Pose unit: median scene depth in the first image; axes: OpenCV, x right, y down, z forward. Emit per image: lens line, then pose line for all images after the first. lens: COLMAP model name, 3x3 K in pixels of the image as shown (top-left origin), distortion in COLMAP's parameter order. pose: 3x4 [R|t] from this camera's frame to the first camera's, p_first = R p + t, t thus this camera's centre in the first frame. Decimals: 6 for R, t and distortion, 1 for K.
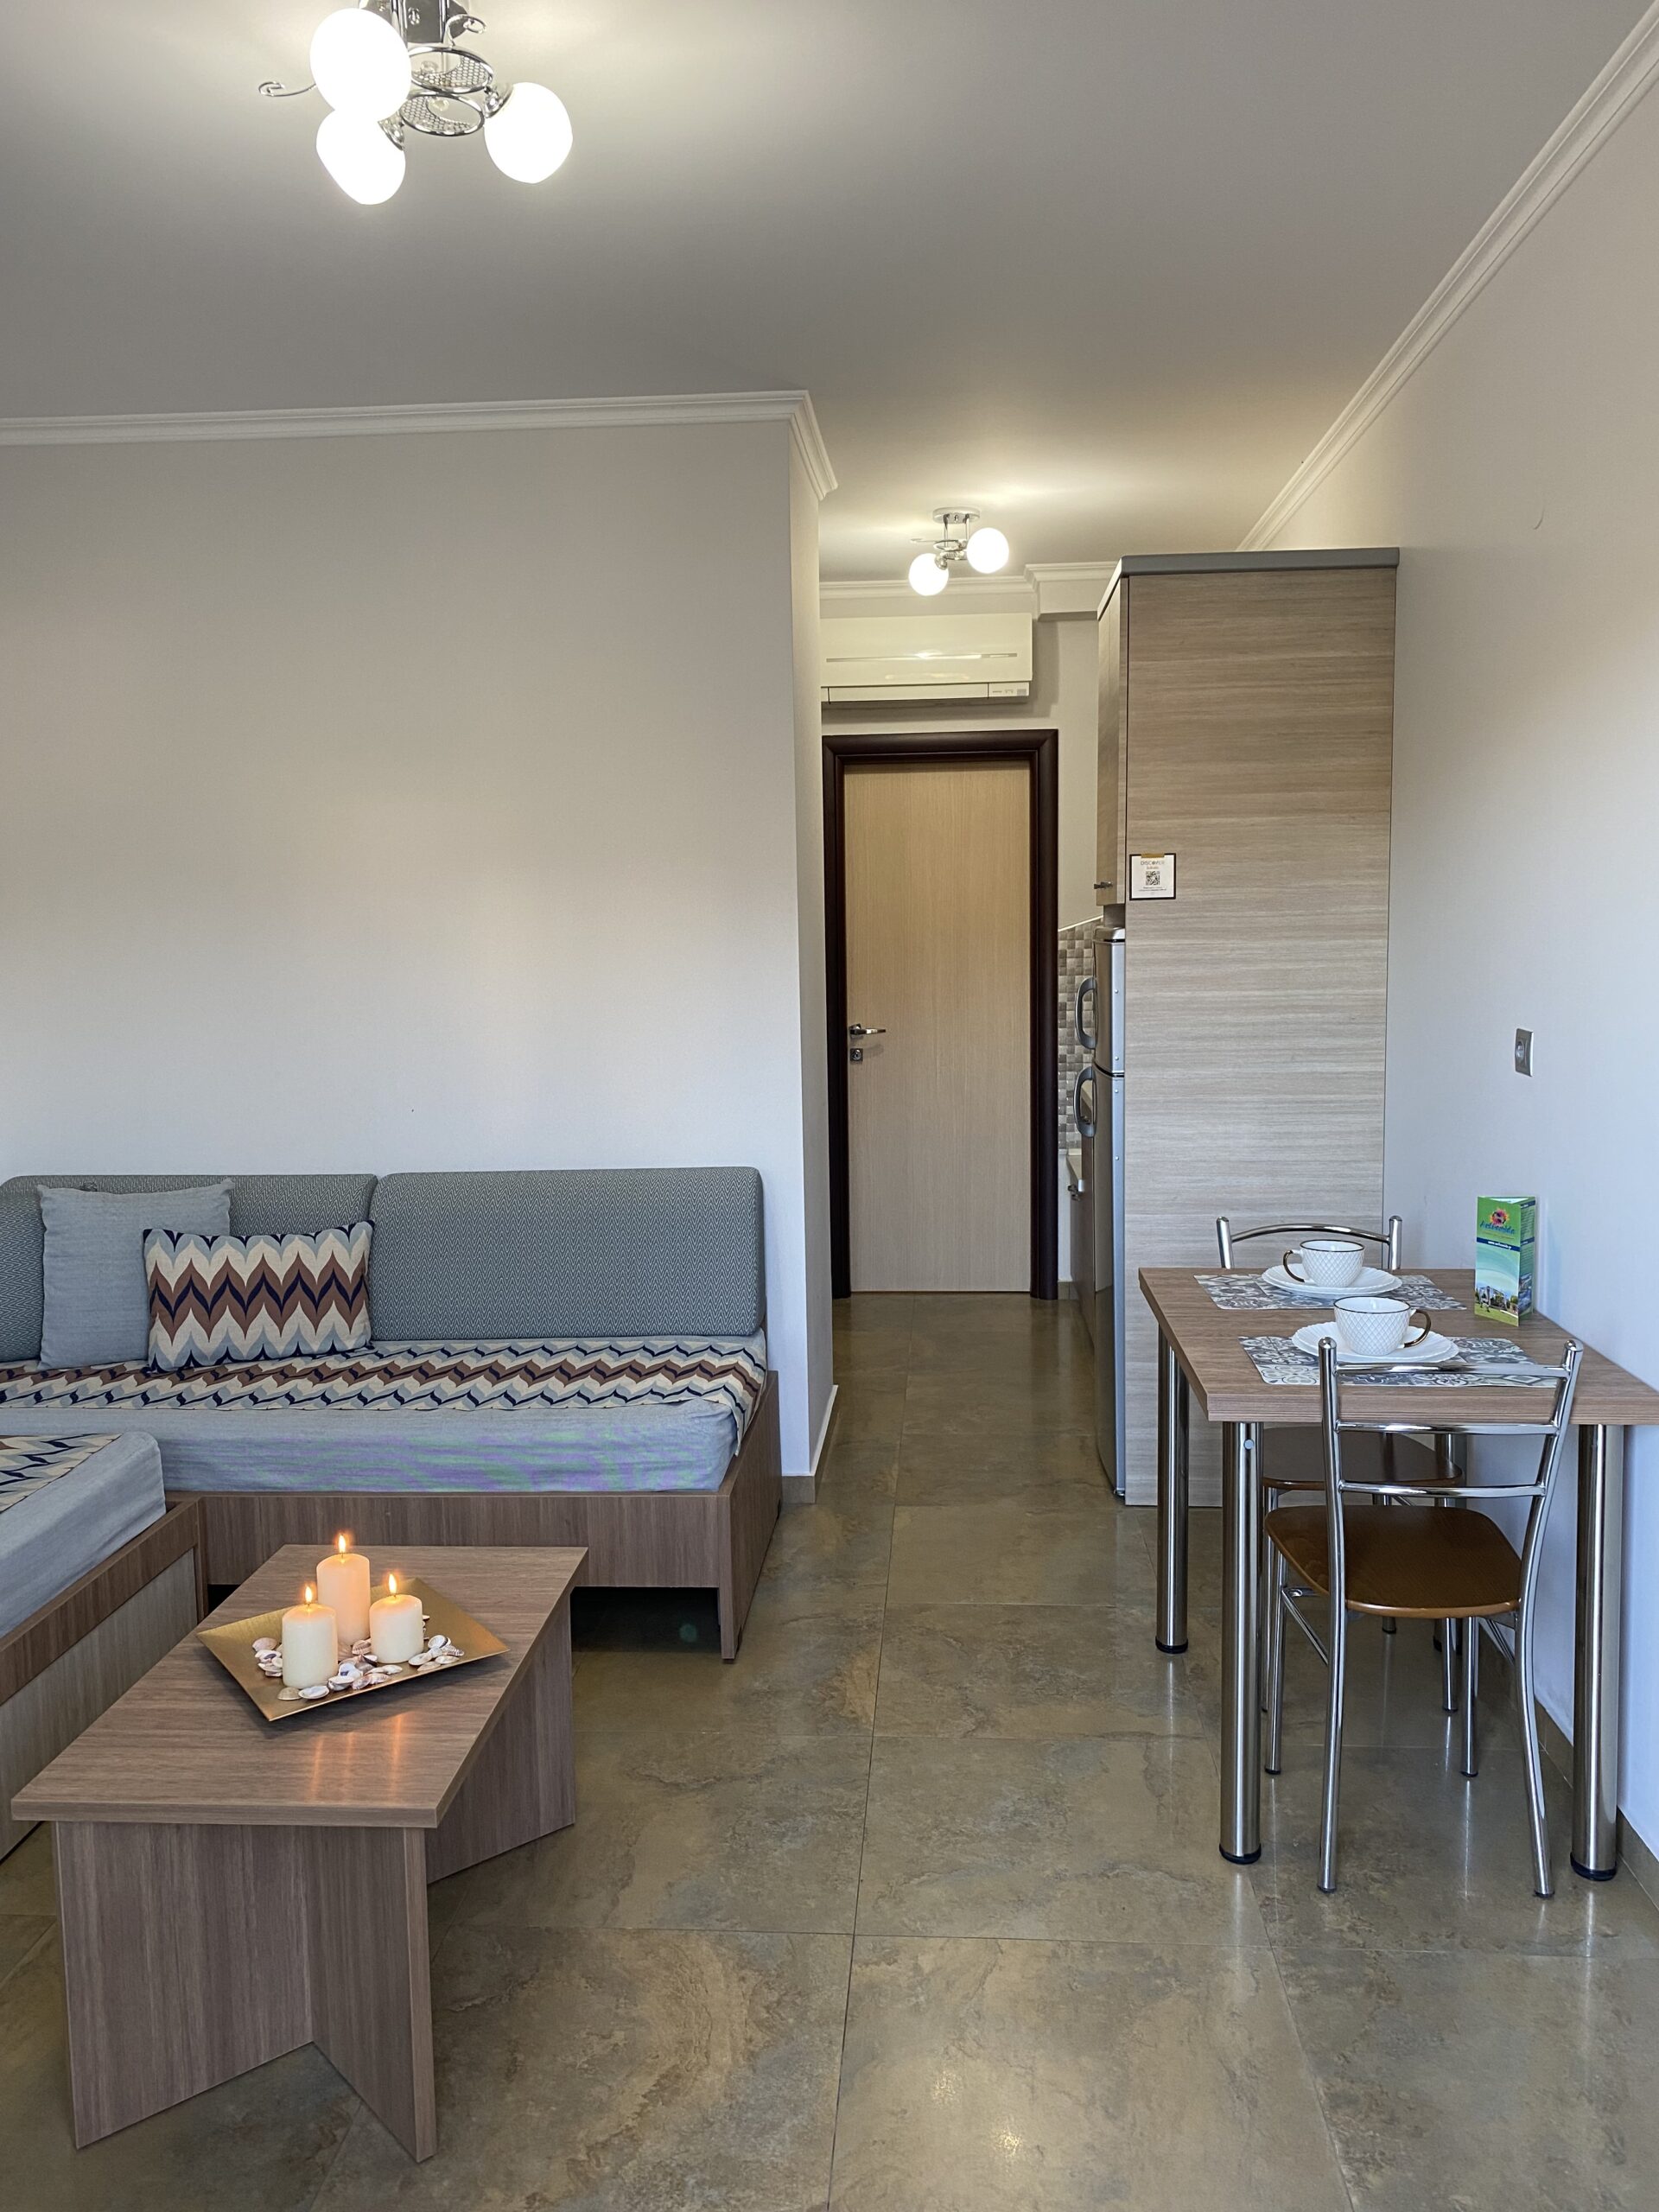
lens RADIAL K [[1697.2, 0, 831.0], [0, 1697.2, 1099.2], [0, 0, 1]] dist [0.047602, -0.032980]
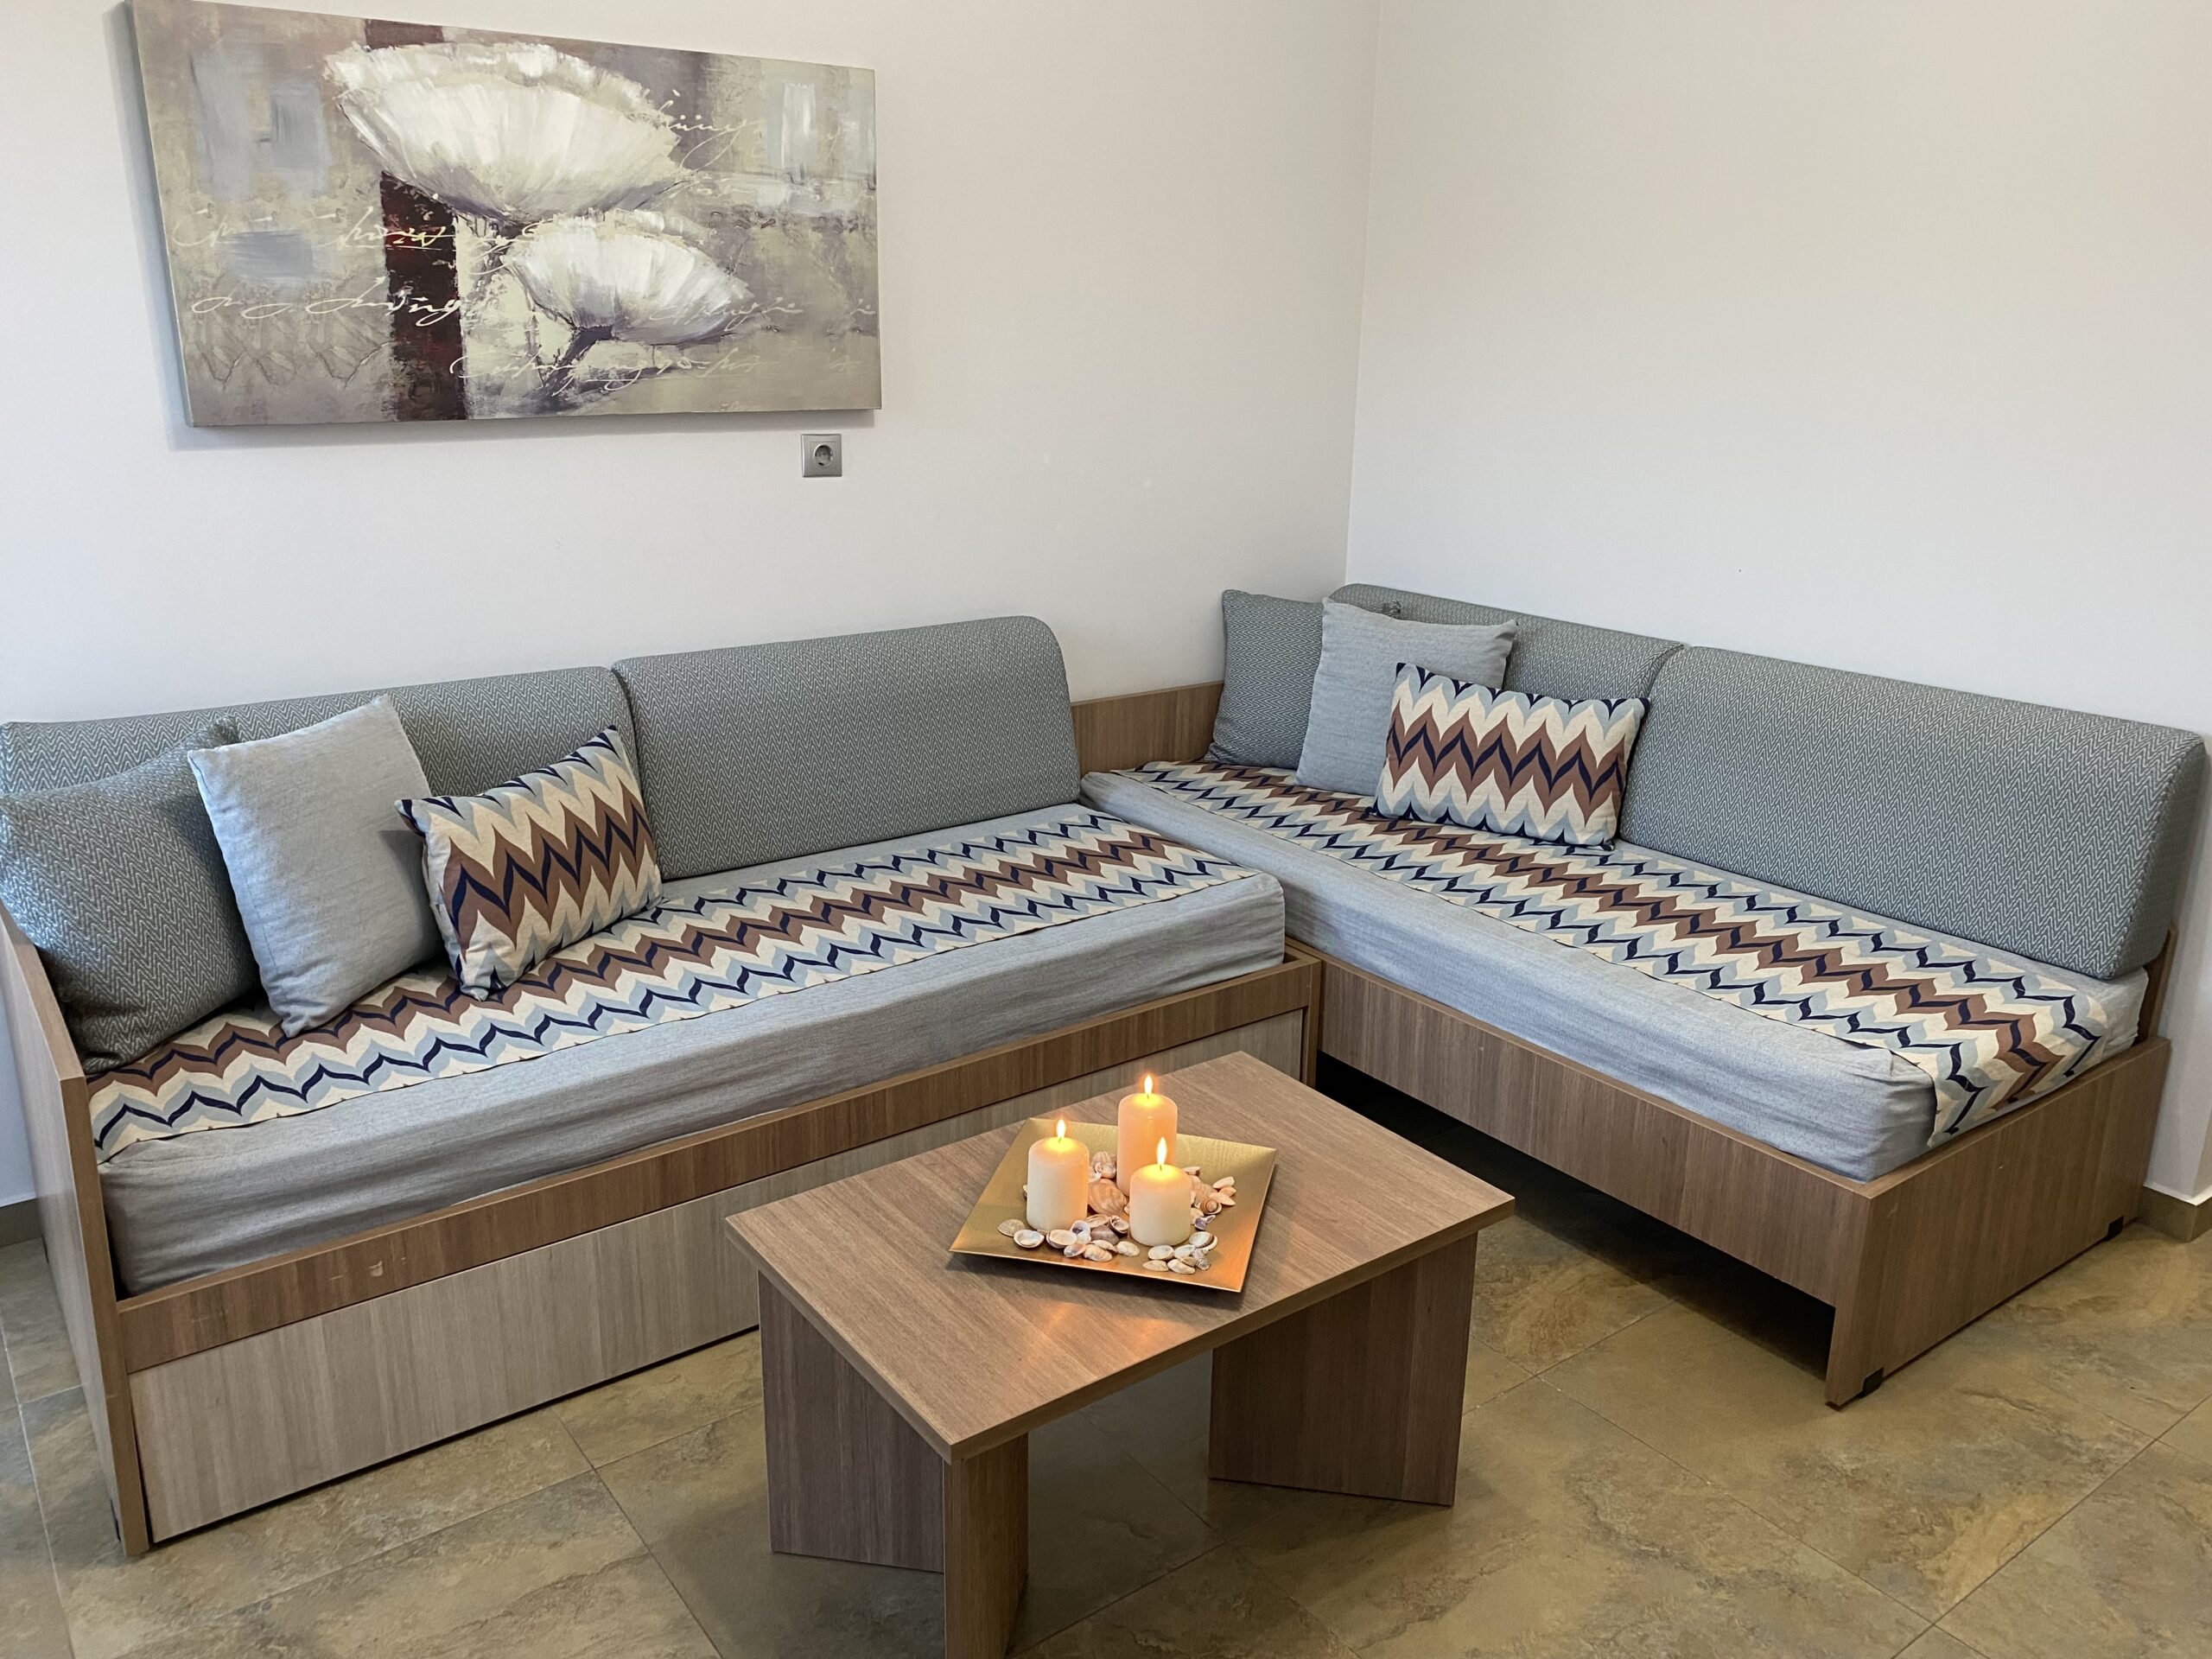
lens RADIAL K [[1697.2, 0, 1103.2], [0, 1697.2, 822.5], [0, 0, 1]] dist [0.047602, -0.032980]
pose [[0.660049, 0.251097, -0.708015, 0.177411], [-0.112211, 0.964865, 0.237580, -0.043144], [0.742795, -0.077367, 0.665034, 0.290405]]
